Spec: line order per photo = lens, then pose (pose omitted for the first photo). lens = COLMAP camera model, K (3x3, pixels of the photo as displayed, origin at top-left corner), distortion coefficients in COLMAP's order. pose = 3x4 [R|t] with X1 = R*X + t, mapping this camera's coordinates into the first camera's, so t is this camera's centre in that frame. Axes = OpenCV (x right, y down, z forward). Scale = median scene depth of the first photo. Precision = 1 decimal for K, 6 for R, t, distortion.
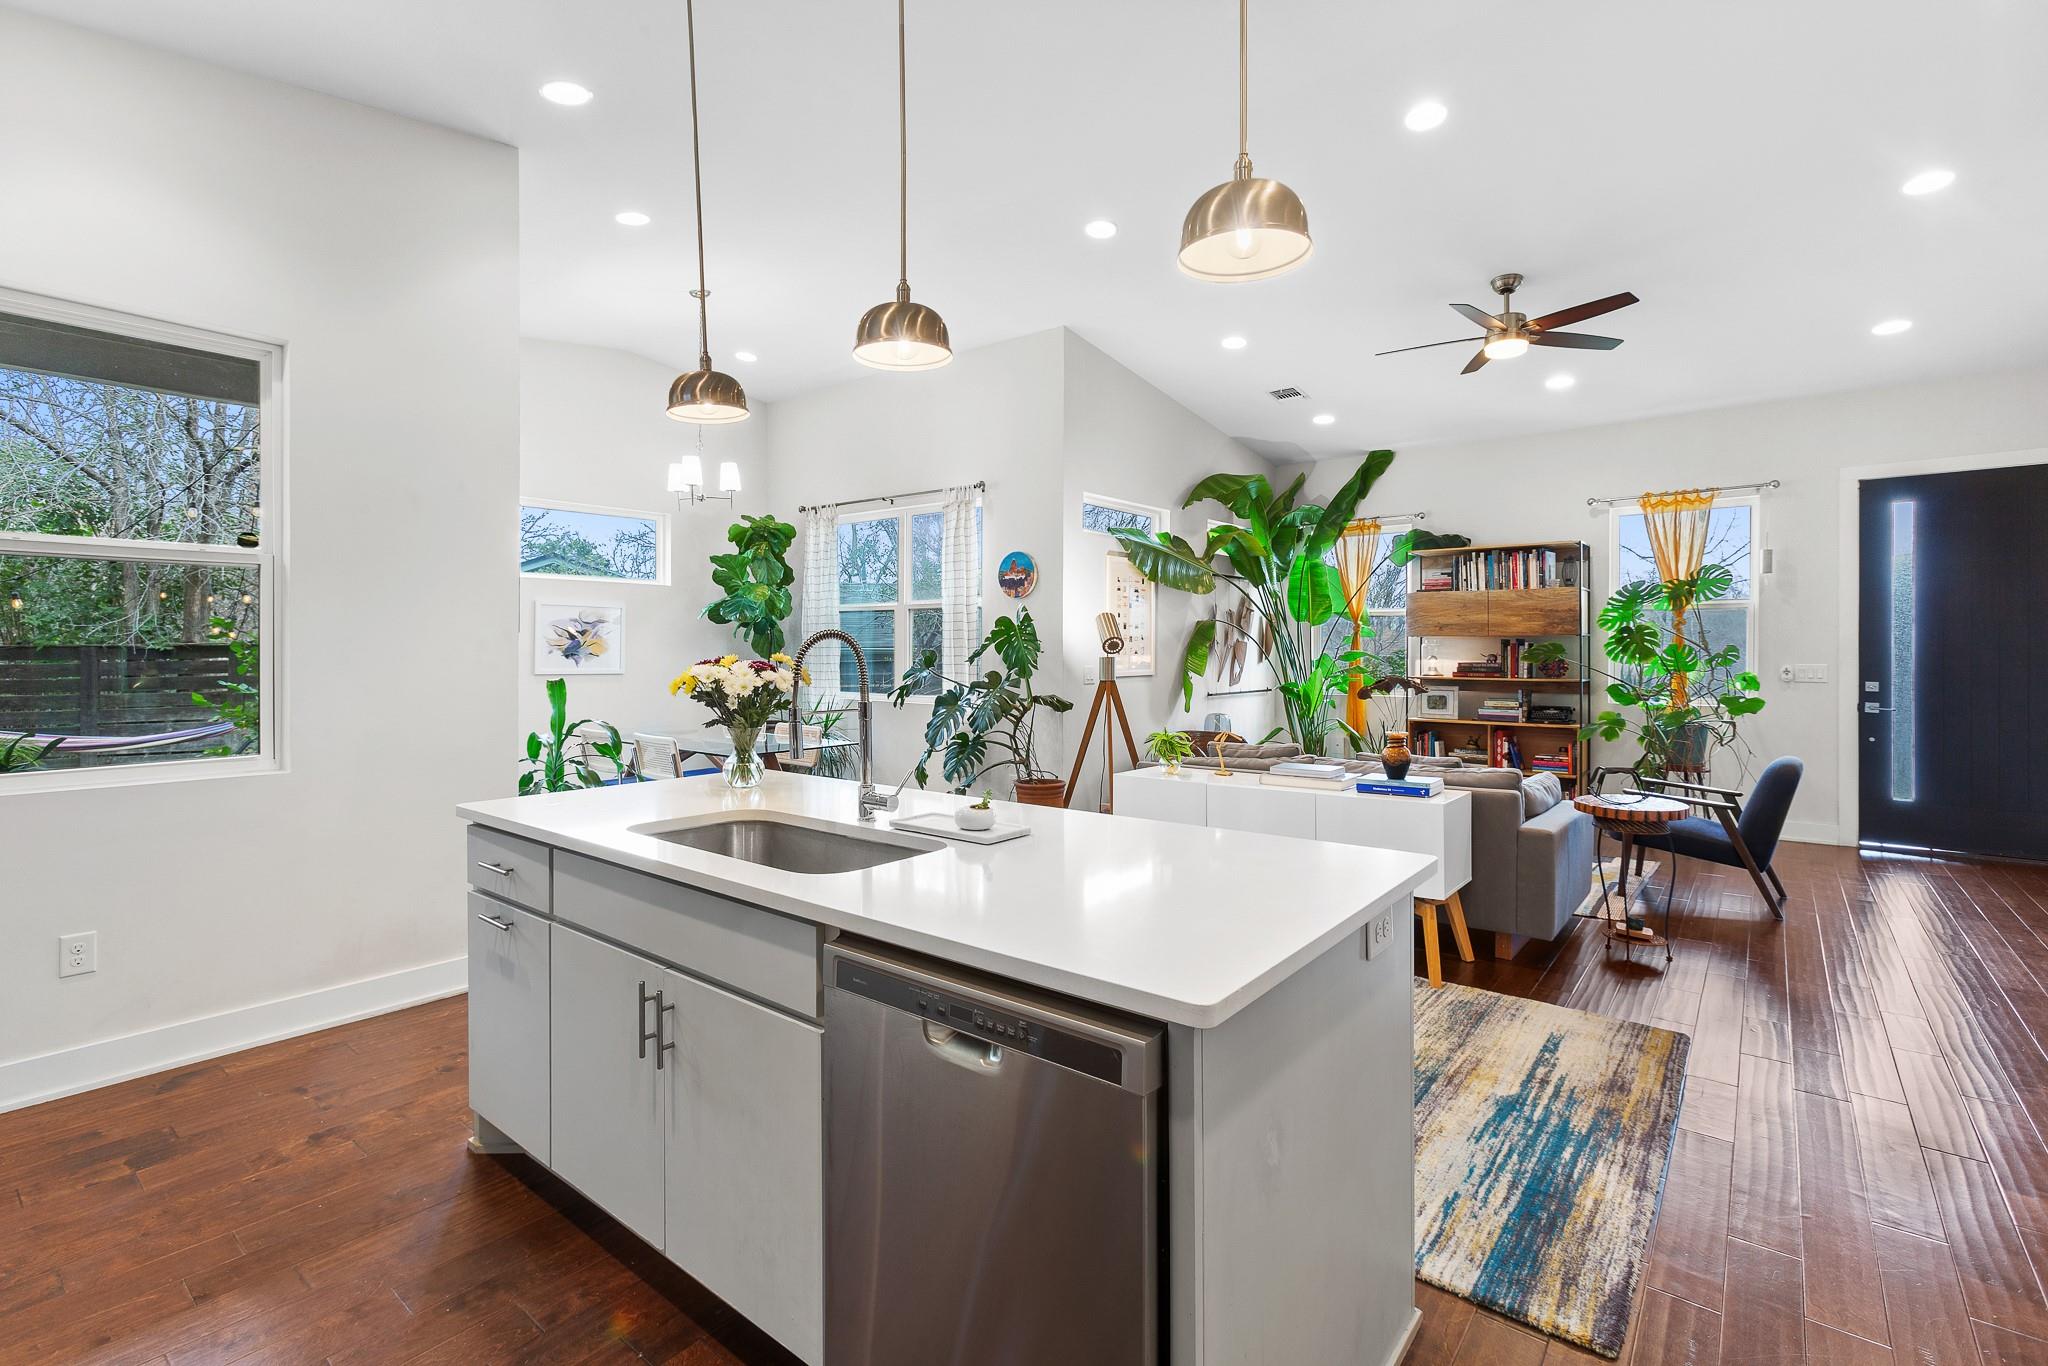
lens RADIAL K [[946.7, 0, 1004.8], [0, 946.7, 656.6], [0, 0, 1]] dist [-0.015959, 0.010373]
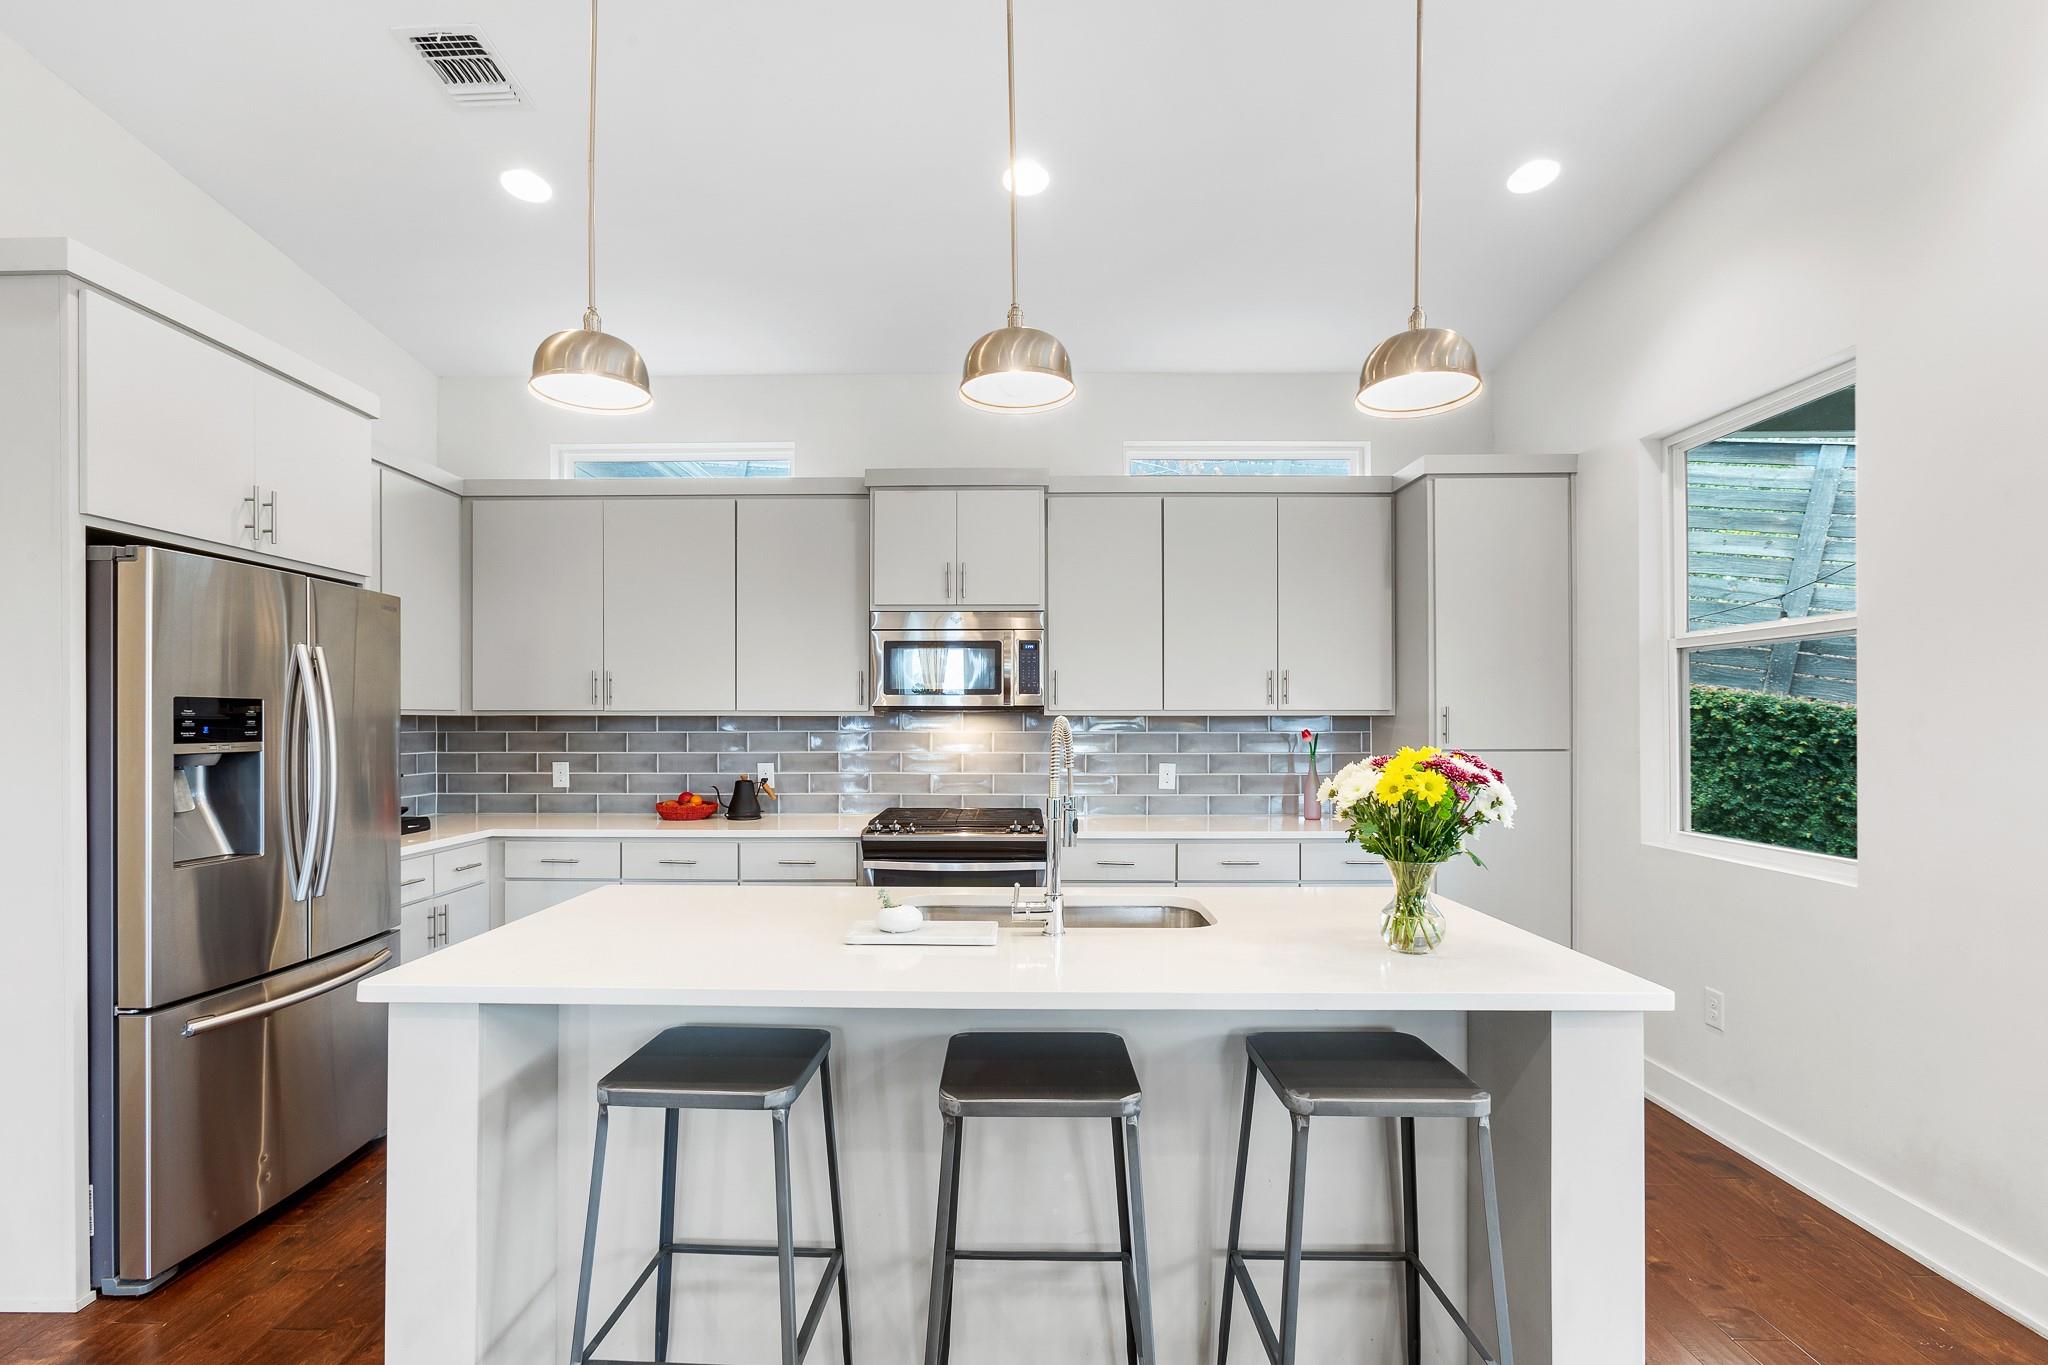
lens RADIAL K [[946.7, 0, 1012.6], [0, 946.7, 706.7], [0, 0, 1]] dist [-0.015959, 0.010373]
pose [[-0.779761, -0.008453, -0.626021, 0.145252], [-0.004974, 0.999961, -0.007306, -0.009662], [0.626058, -0.002583, -0.779772, 0.567464]]
